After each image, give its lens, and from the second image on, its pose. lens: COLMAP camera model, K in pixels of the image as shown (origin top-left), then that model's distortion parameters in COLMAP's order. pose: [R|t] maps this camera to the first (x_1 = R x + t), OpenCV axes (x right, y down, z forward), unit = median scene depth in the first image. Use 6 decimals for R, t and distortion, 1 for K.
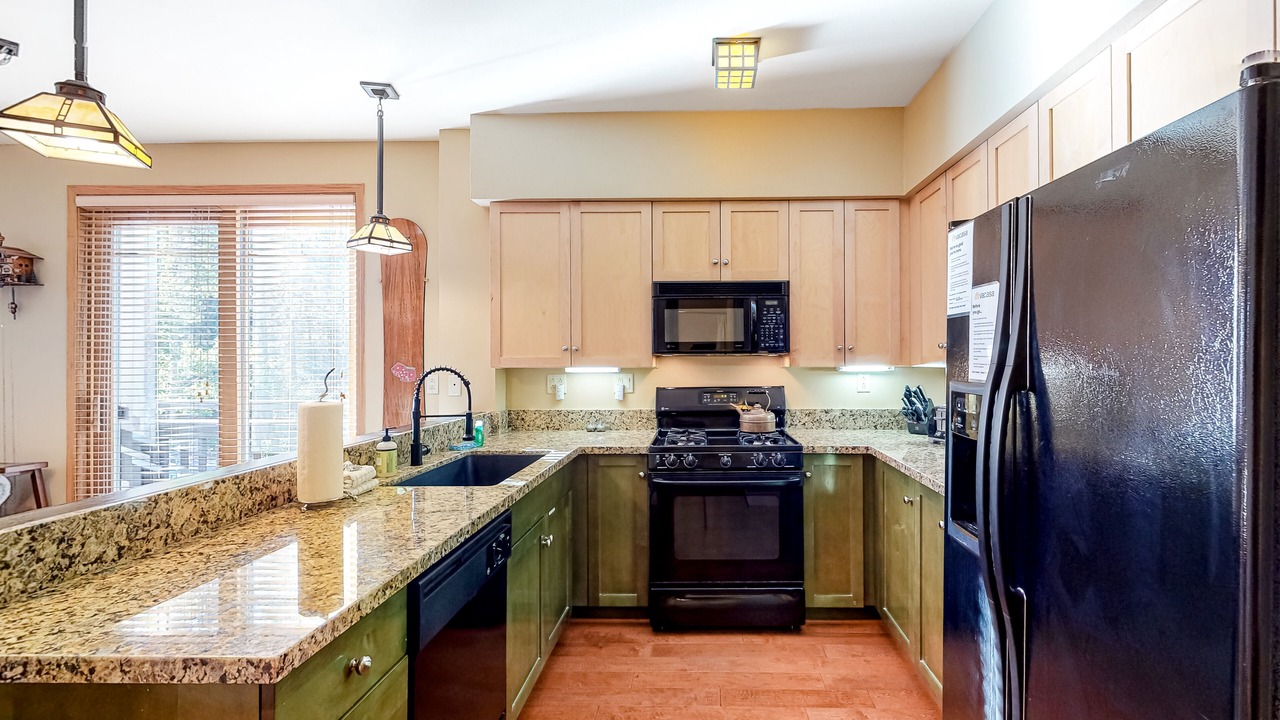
lens RADIAL K [[521.3, 0, 640.0], [0, 521.3, 360.0], [0, 0, 1]] dist [0.001613, 0.000500]
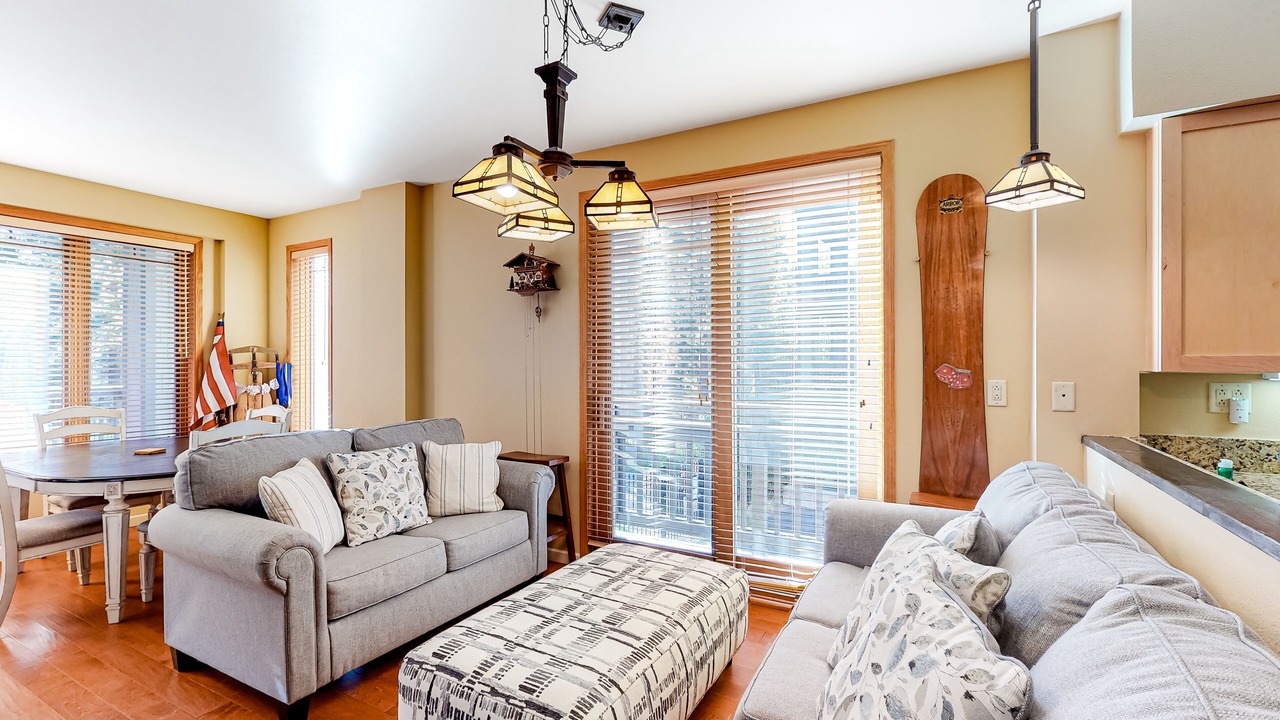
lens RADIAL K [[519.7, 0, 645.3], [0, 519.7, 365.9], [0, 0, 1]] dist [-0.000254, -0.000069]
pose [[0.902049, 0.006024, -0.431591, -0.530642], [-0.002368, 0.999957, 0.009009, 0.002305], [0.431626, -0.007105, 0.902025, 0.117156]]
